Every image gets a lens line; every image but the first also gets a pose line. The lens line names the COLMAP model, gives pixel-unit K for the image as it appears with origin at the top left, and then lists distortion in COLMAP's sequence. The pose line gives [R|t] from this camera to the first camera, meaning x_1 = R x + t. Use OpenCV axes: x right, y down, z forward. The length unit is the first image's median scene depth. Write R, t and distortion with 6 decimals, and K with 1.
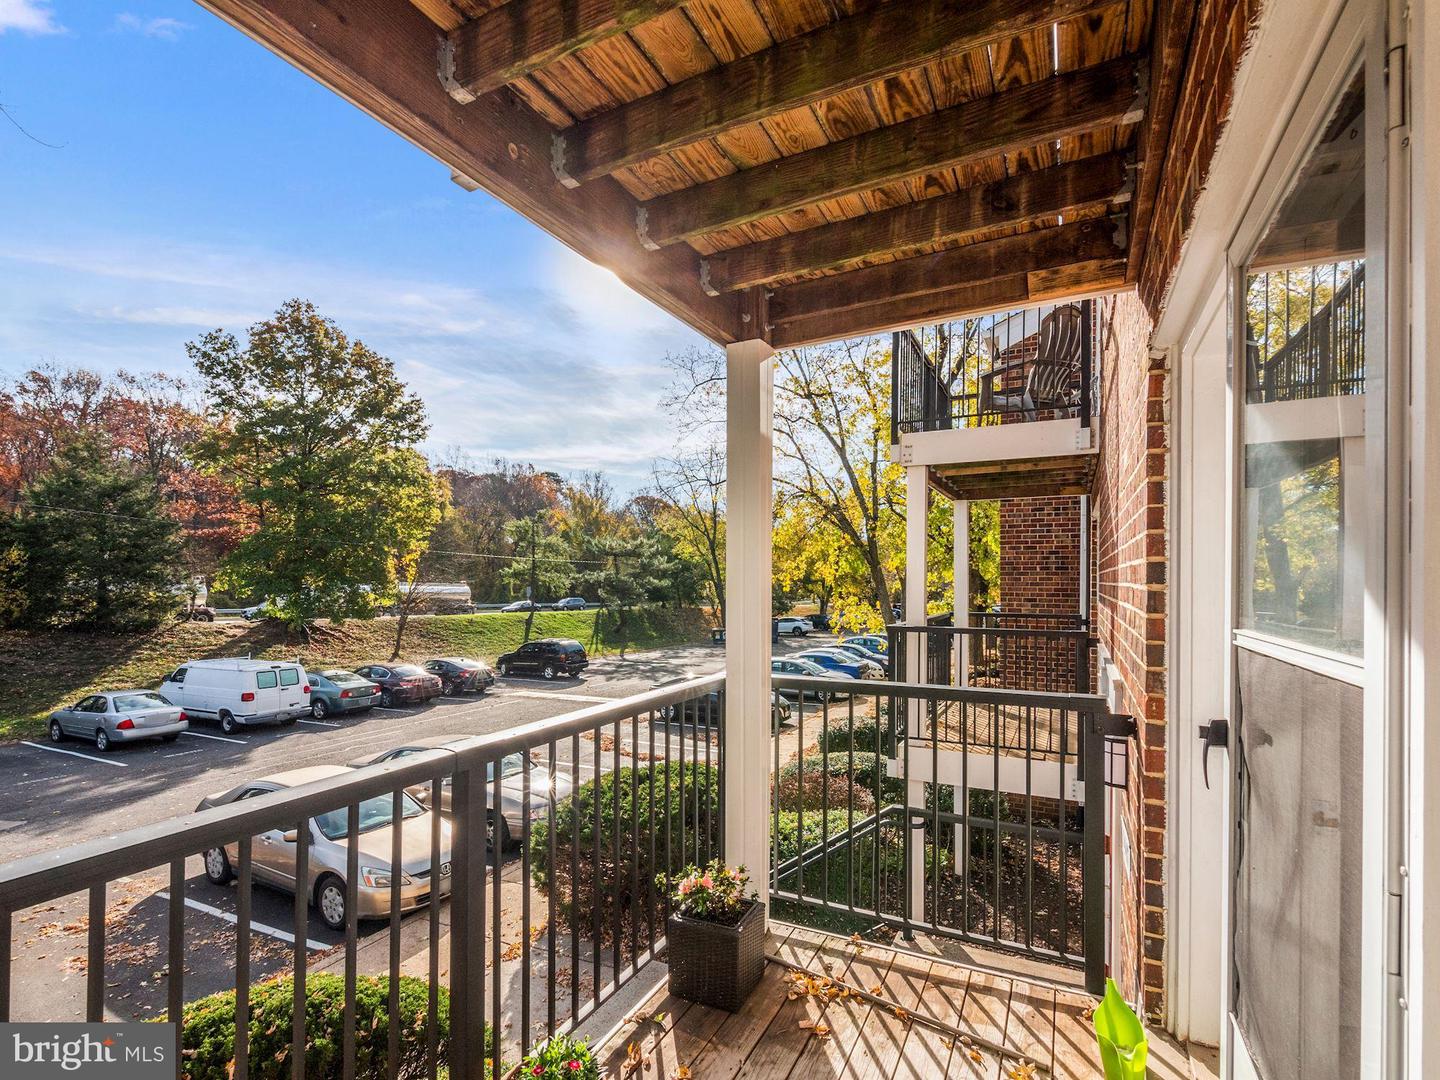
lens RADIAL K [[697.0, 0, 691.2], [0, 697.0, 582.0], [0, 0, 1]] dist [0.010782, -0.000715]
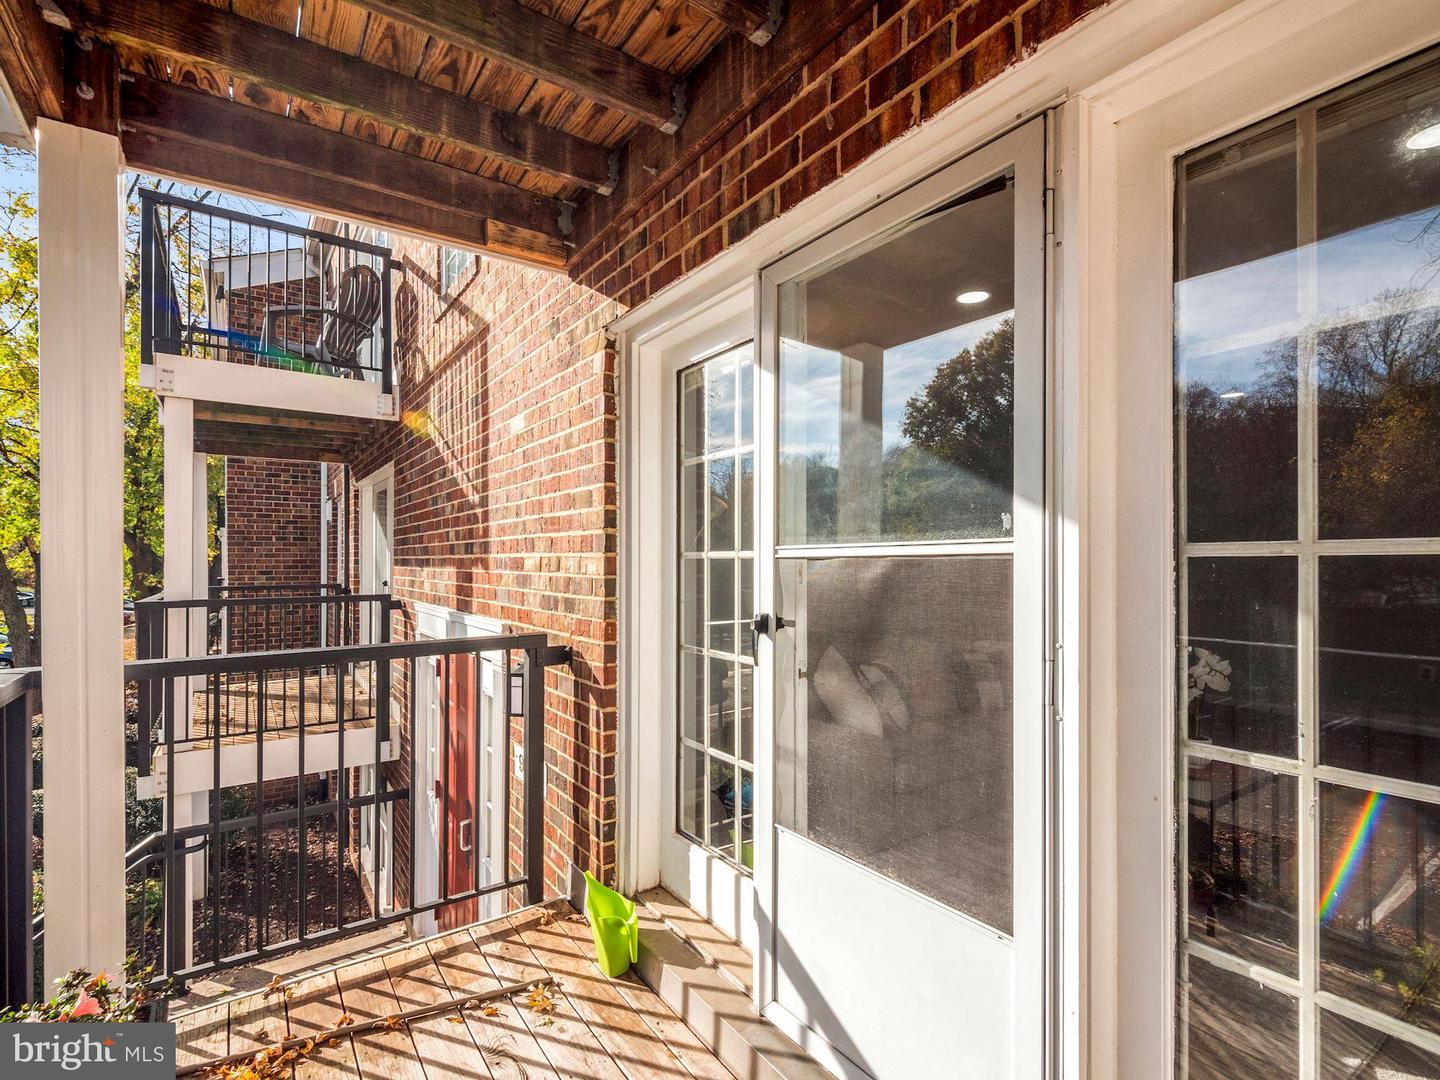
lens RADIAL K [[697.0, 0, 701.2], [0, 697.0, 567.5], [0, 0, 1]] dist [0.010782, -0.000715]
pose [[0.465076, -0.007899, 0.885236, -0.253016], [0.001391, 0.999965, 0.008193, 0.047832], [-0.885270, -0.002579, 0.465071, 0.244238]]
